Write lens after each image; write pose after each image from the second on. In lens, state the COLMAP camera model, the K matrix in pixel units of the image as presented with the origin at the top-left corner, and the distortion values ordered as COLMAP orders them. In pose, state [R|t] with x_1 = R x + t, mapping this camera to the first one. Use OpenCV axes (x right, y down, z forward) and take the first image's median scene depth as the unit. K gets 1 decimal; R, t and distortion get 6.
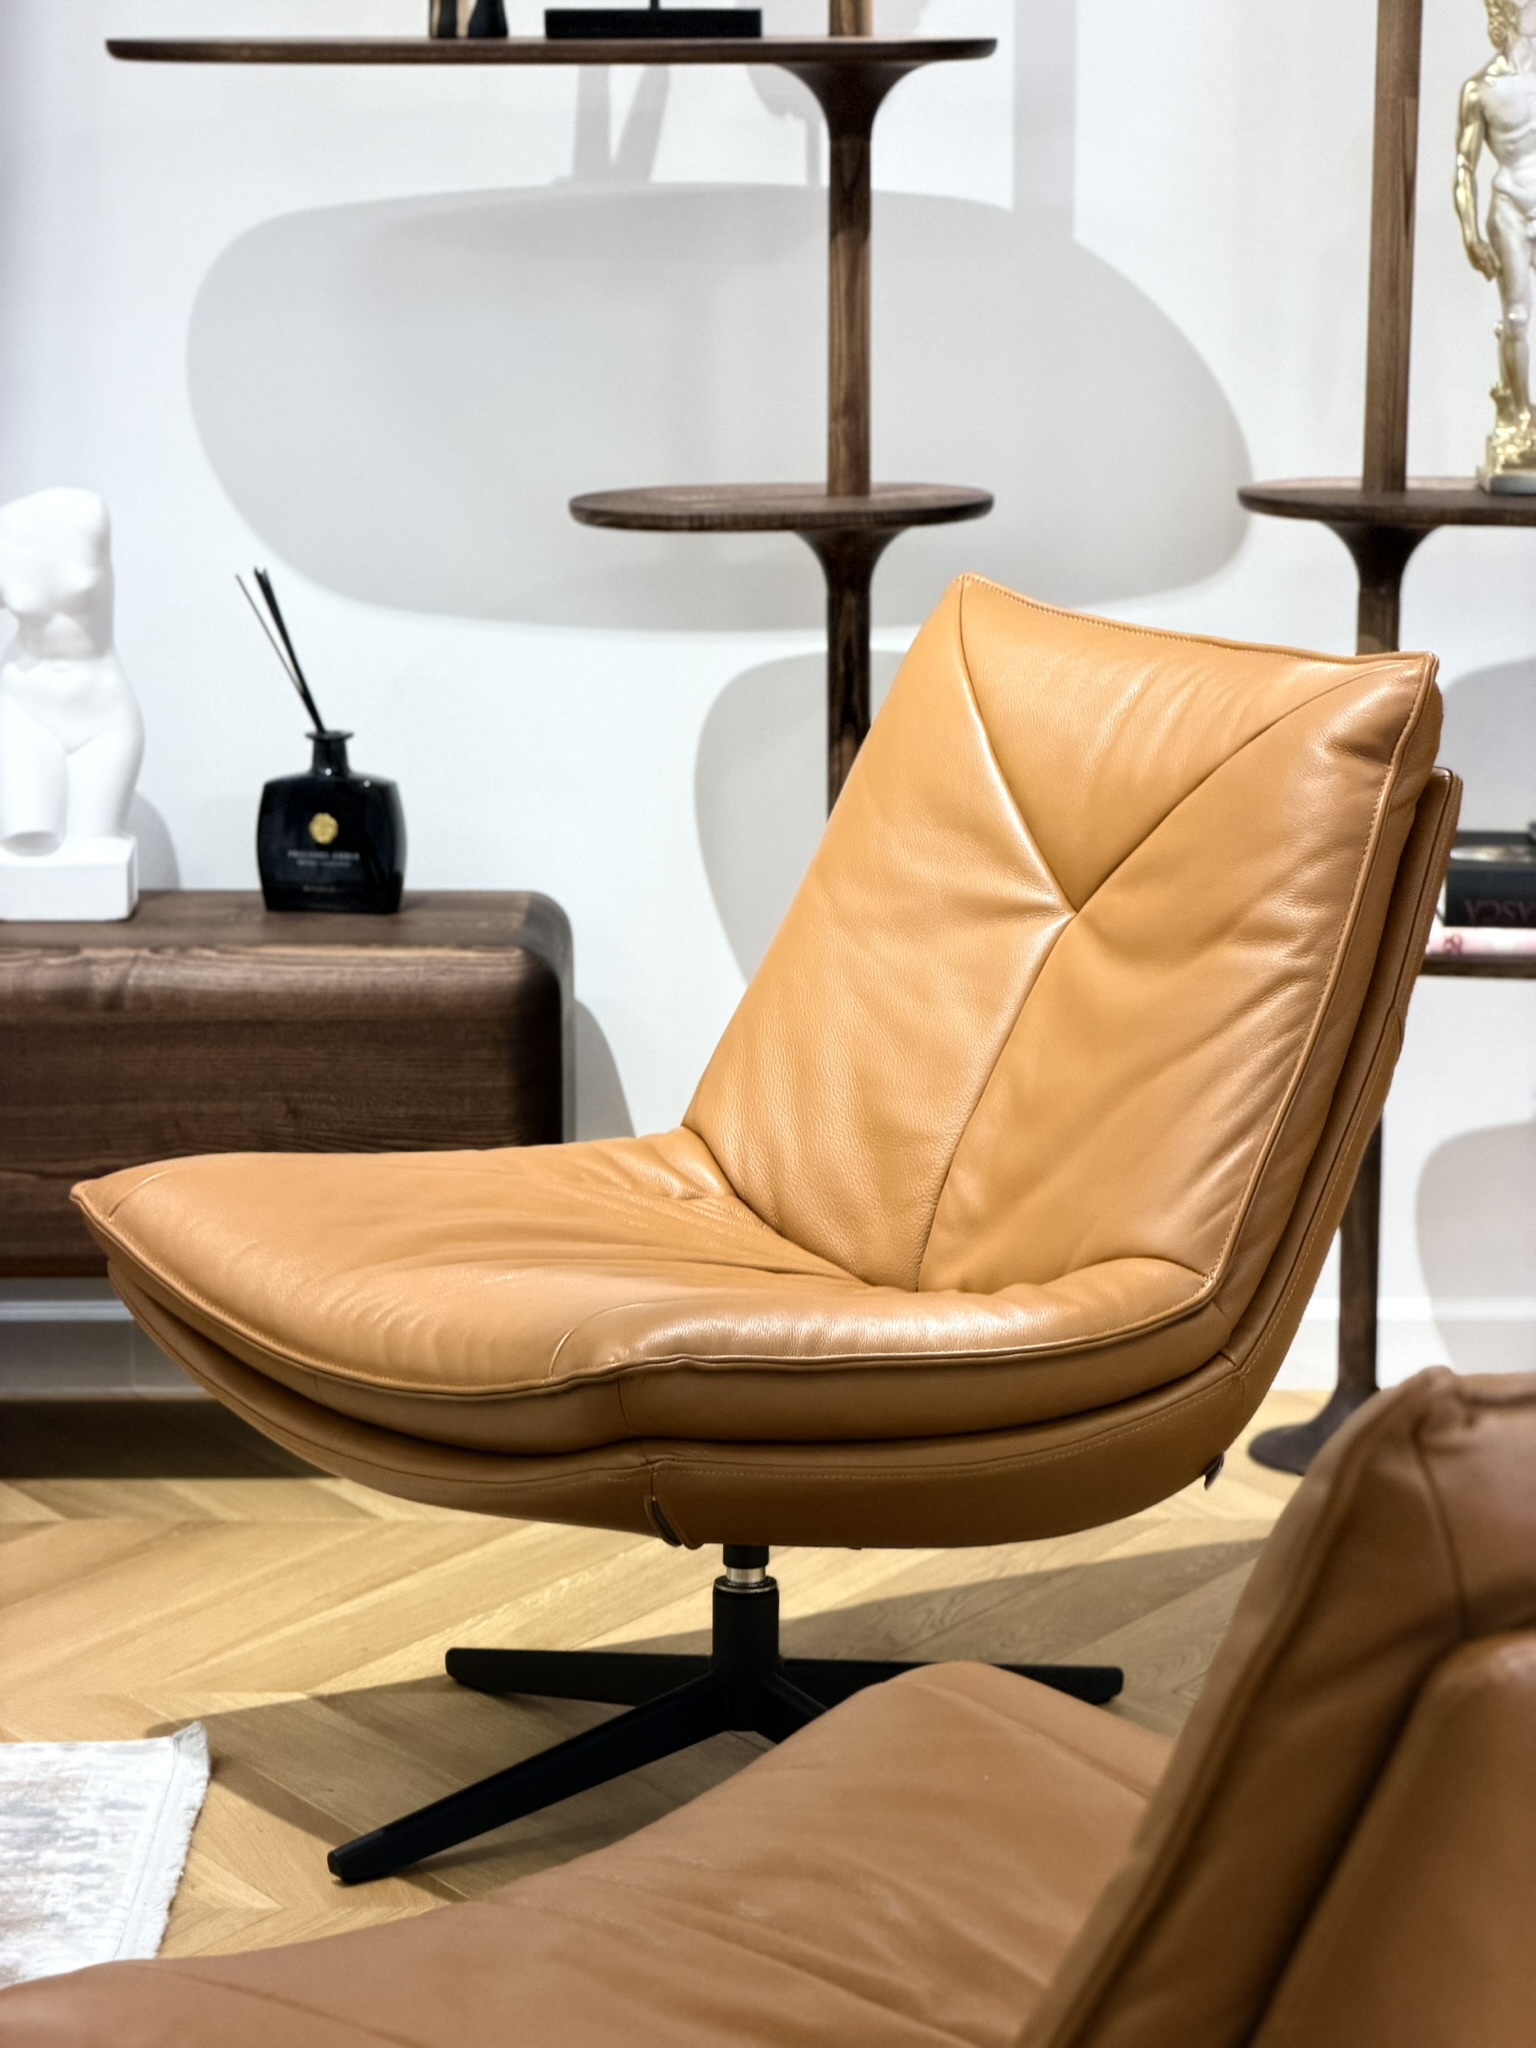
lens RADIAL K [[6069.6, 0, 786.0], [0, 6069.6, 1094.1], [0, 0, 1]] dist [0.299683, 0.000000]
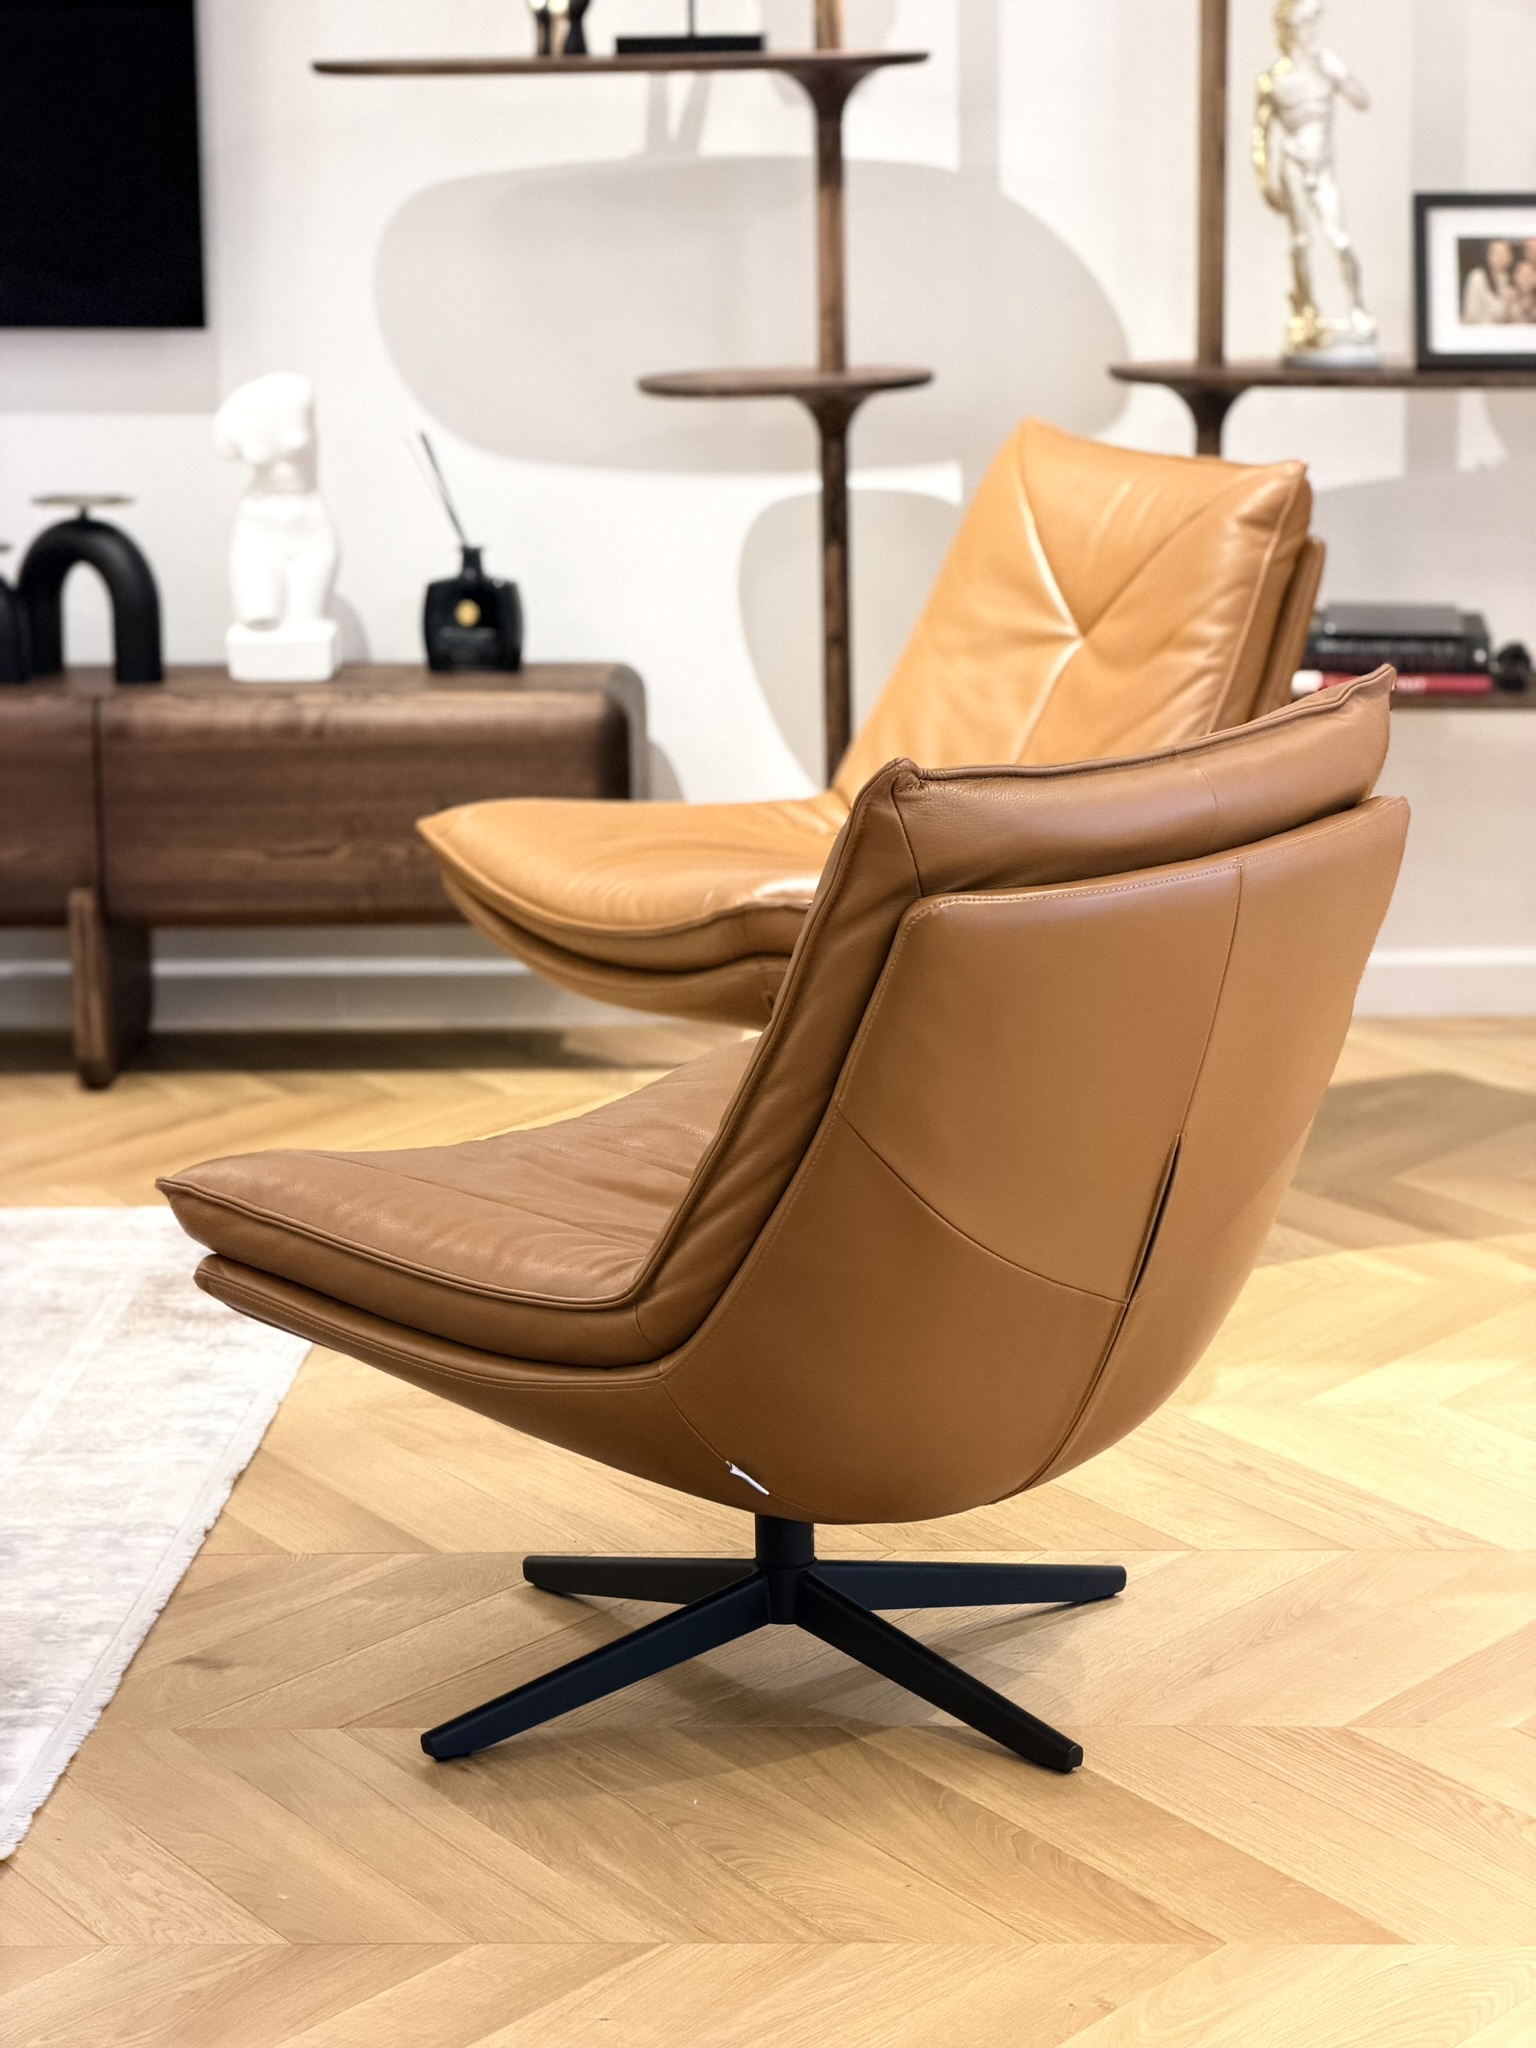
lens RADIAL K [[6069.6, 0, 763.4], [0, 6069.6, 1044.1], [0, 0, 1]] dist [0.299683, 0.000000]
pose [[0.998392, -0.005679, -0.056407, 0.073285], [0.005601, 0.999983, -0.001540, 0.059952], [0.056414, 0.001222, 0.998407, -0.417865]]
